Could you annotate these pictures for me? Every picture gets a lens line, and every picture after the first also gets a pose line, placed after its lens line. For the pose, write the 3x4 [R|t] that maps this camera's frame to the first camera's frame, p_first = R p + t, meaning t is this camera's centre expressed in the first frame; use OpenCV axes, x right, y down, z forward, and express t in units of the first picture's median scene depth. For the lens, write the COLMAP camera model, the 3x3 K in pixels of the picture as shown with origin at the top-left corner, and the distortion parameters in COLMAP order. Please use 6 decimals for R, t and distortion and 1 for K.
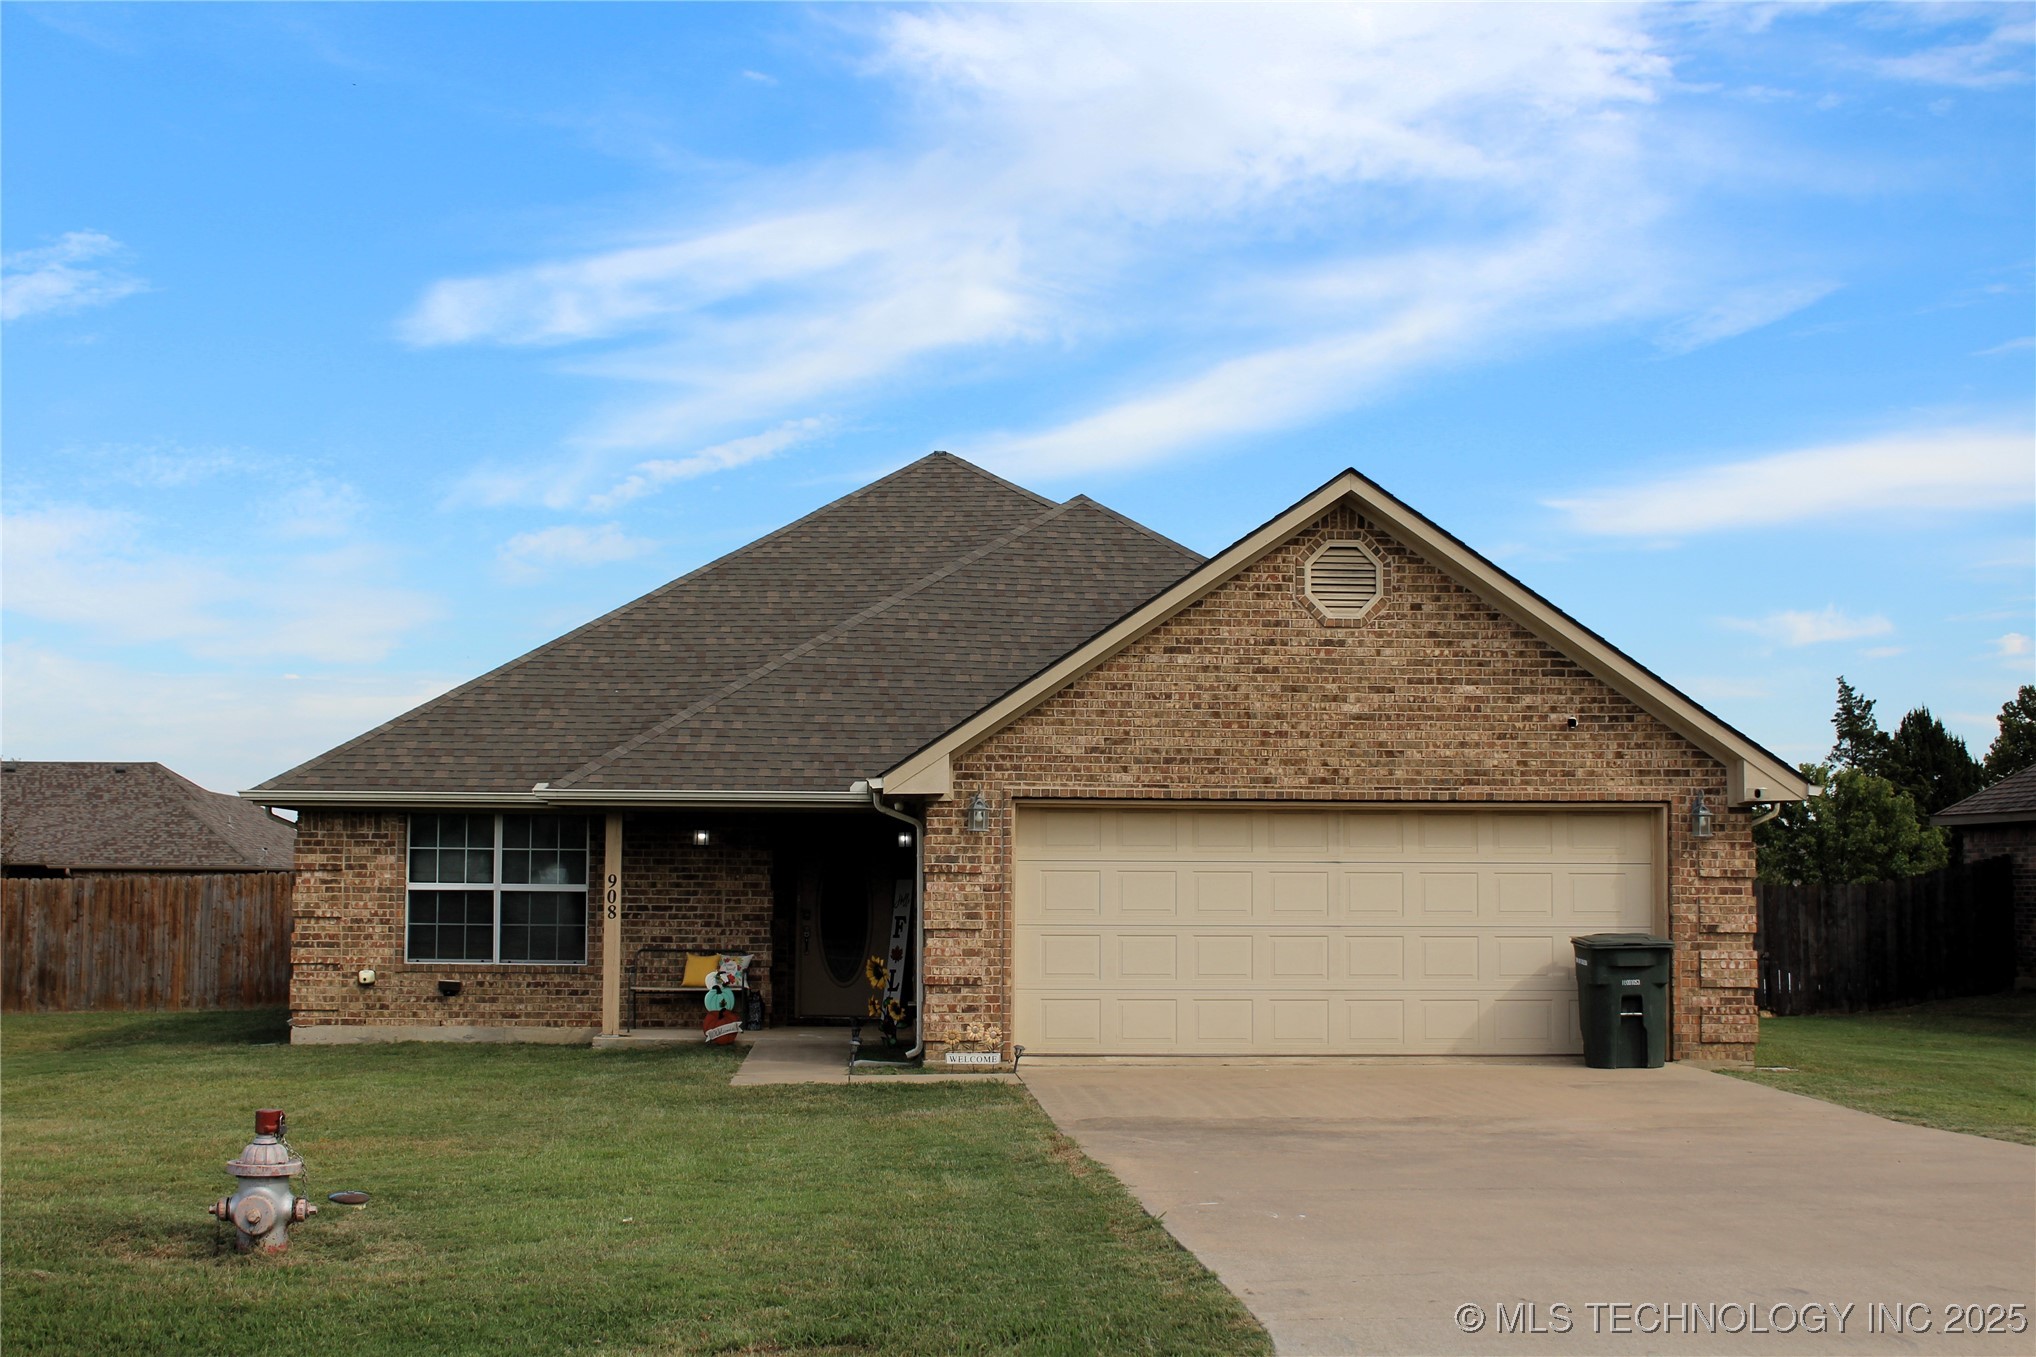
lens RADIAL K [[2773.3, 0, 1022.8], [0, 2773.3, 696.5], [0, 0, 1]] dist [-0.080054, 0.000000]
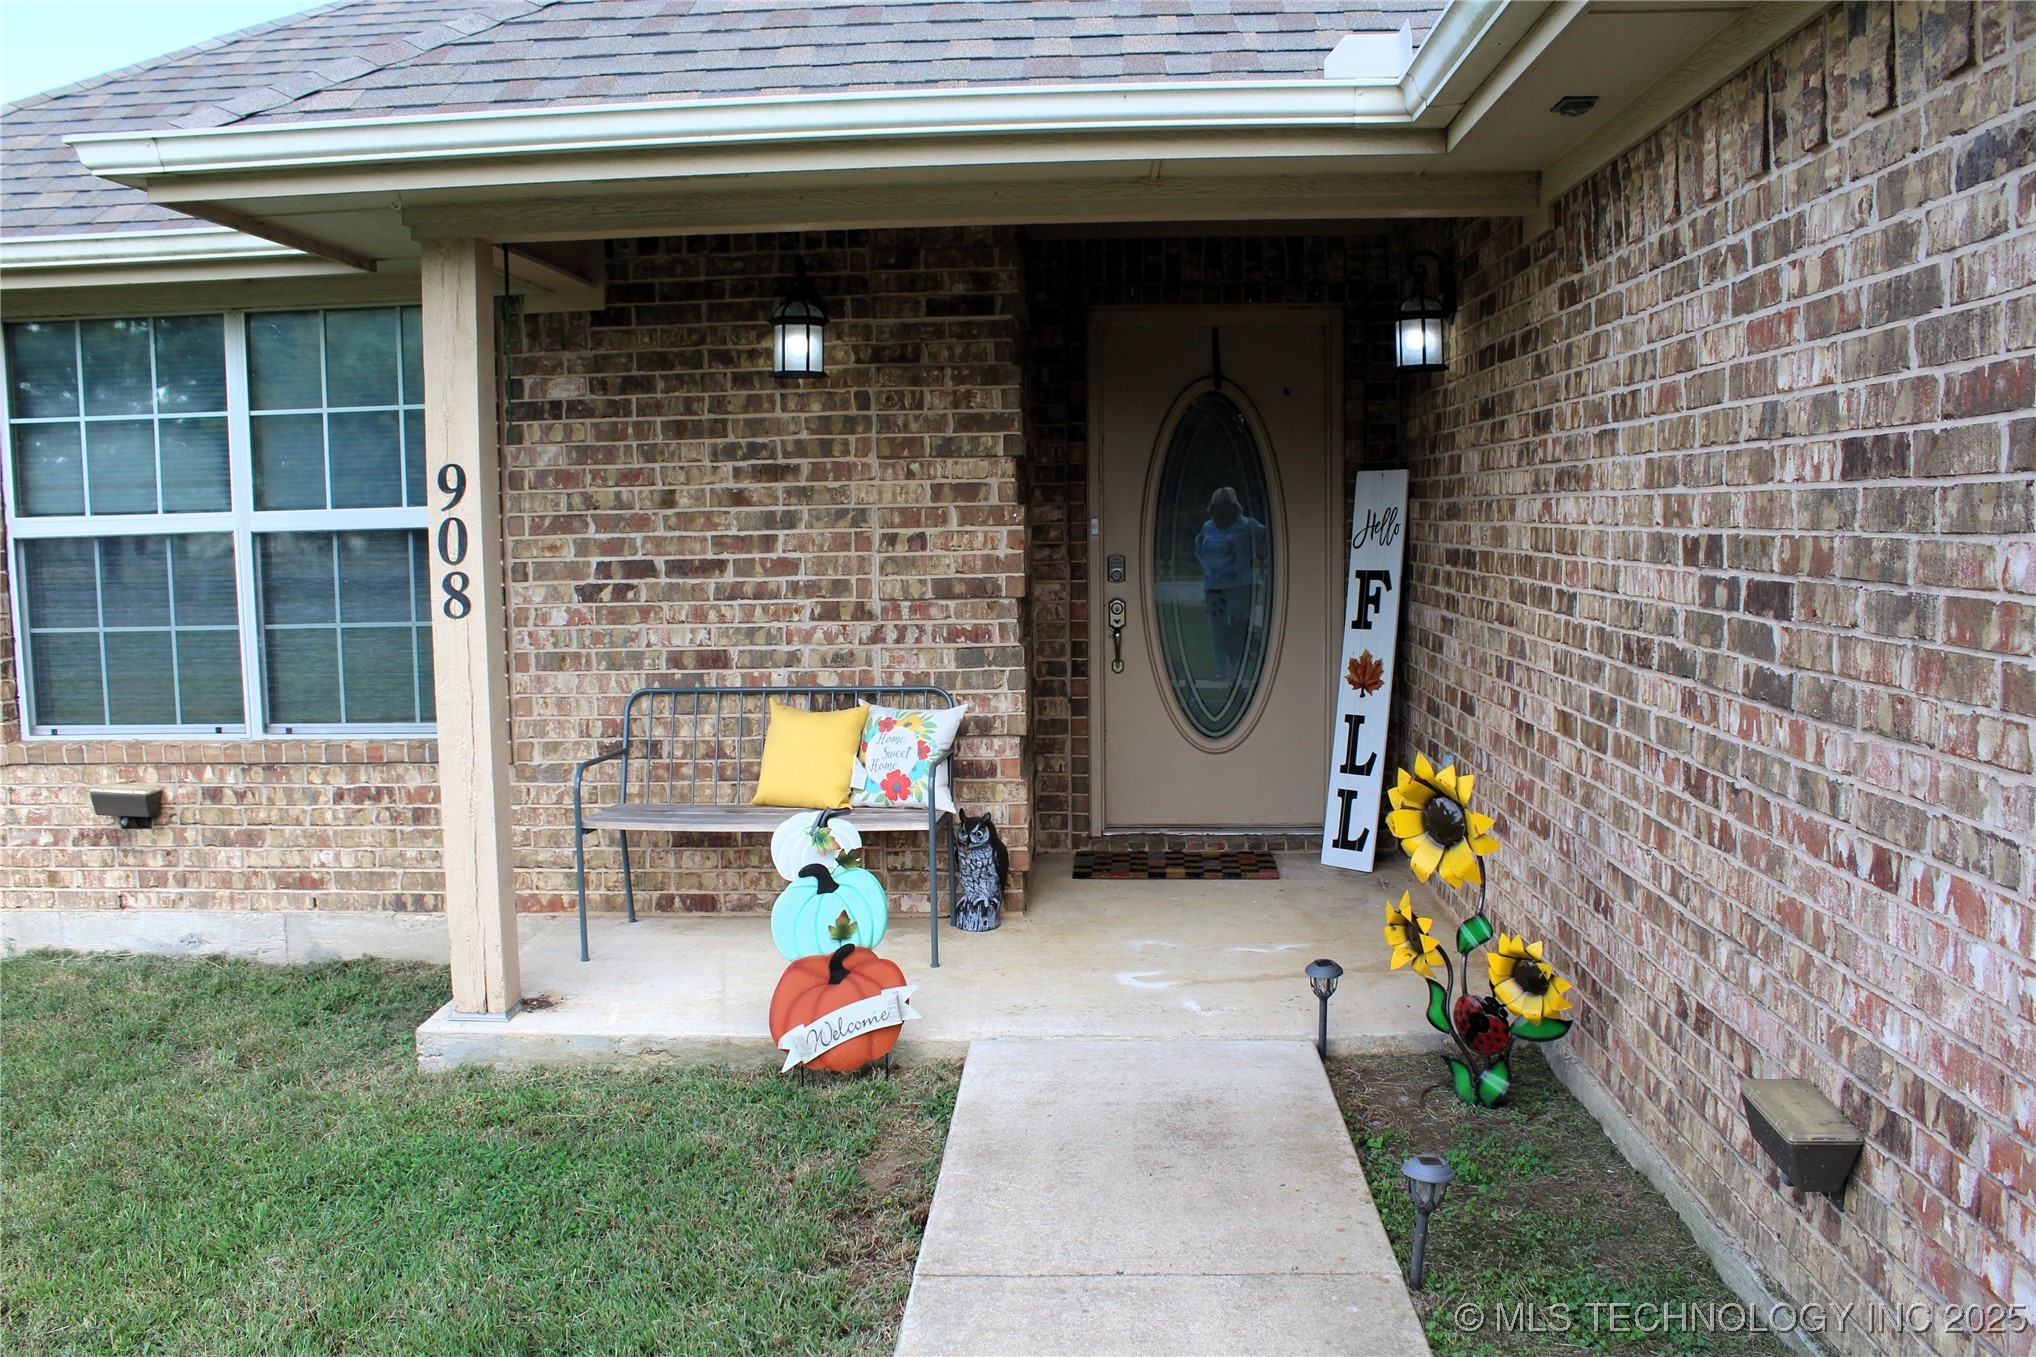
lens RADIAL K [[1706.5, 0, 1036.3], [0, 1706.5, 685.8], [0, 0, 1]] dist [-0.166159, 0.147632]
pose [[0.995462, -0.014345, -0.094072, -0.069855], [0.029949, 0.985565, 0.166627, 0.057560], [0.090323, -0.168688, 0.981522, 0.799124]]
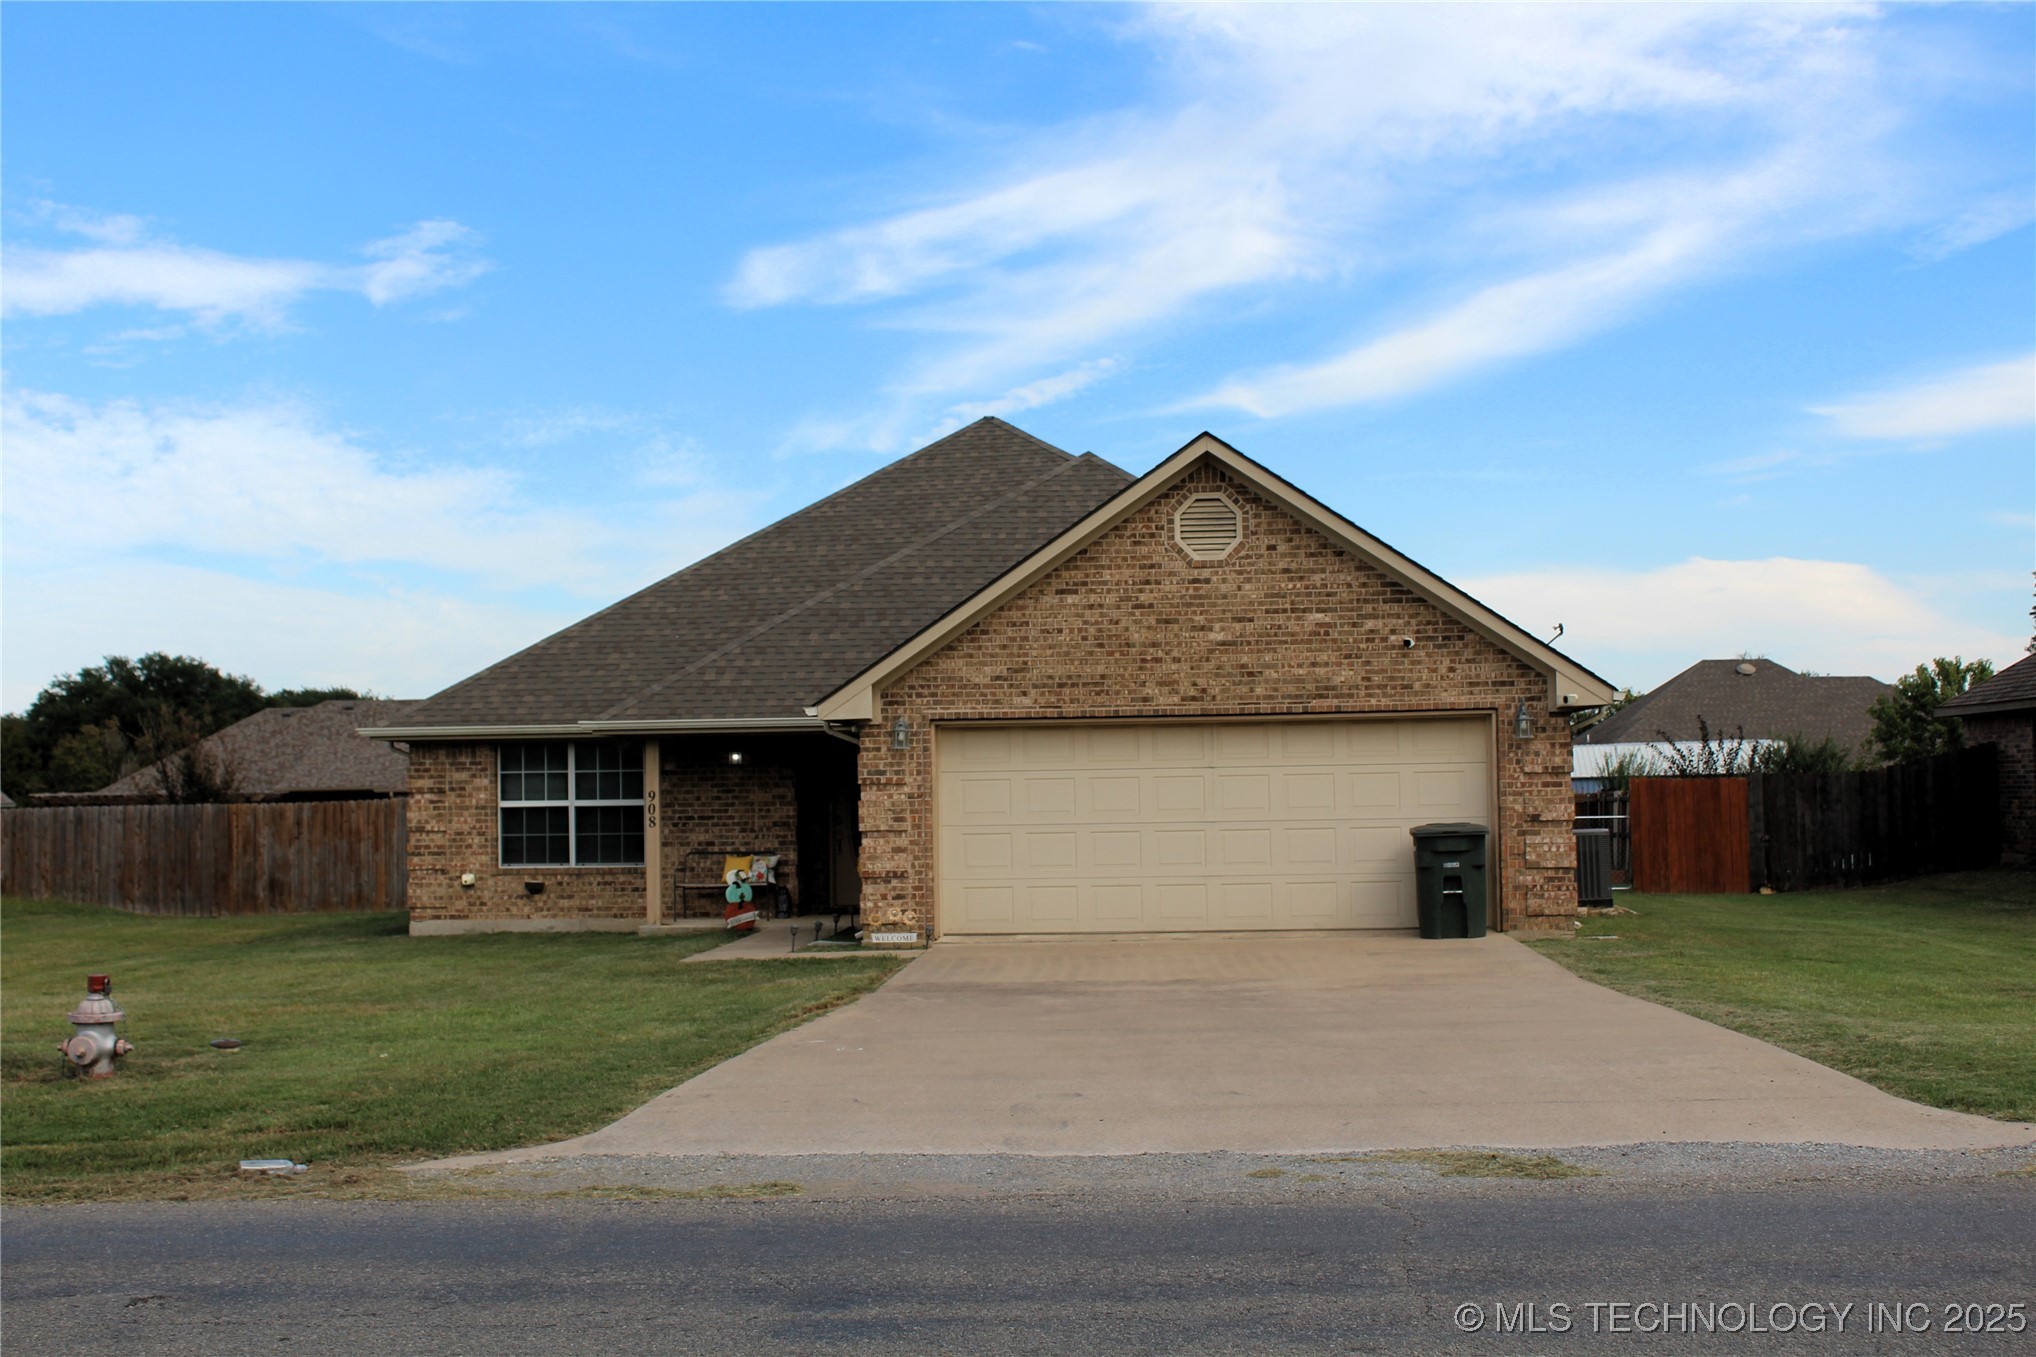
lens RADIAL K [[2589.2, 0, 999.1], [0, 2589.2, 730.9], [0, 0, 1]] dist [-0.077330, 0.000000]
pose [[0.990078, -0.025911, -0.138110, 0.150236], [0.032232, 0.998523, 0.043731, -0.005644], [0.136773, -0.047749, 0.989451, -0.085632]]
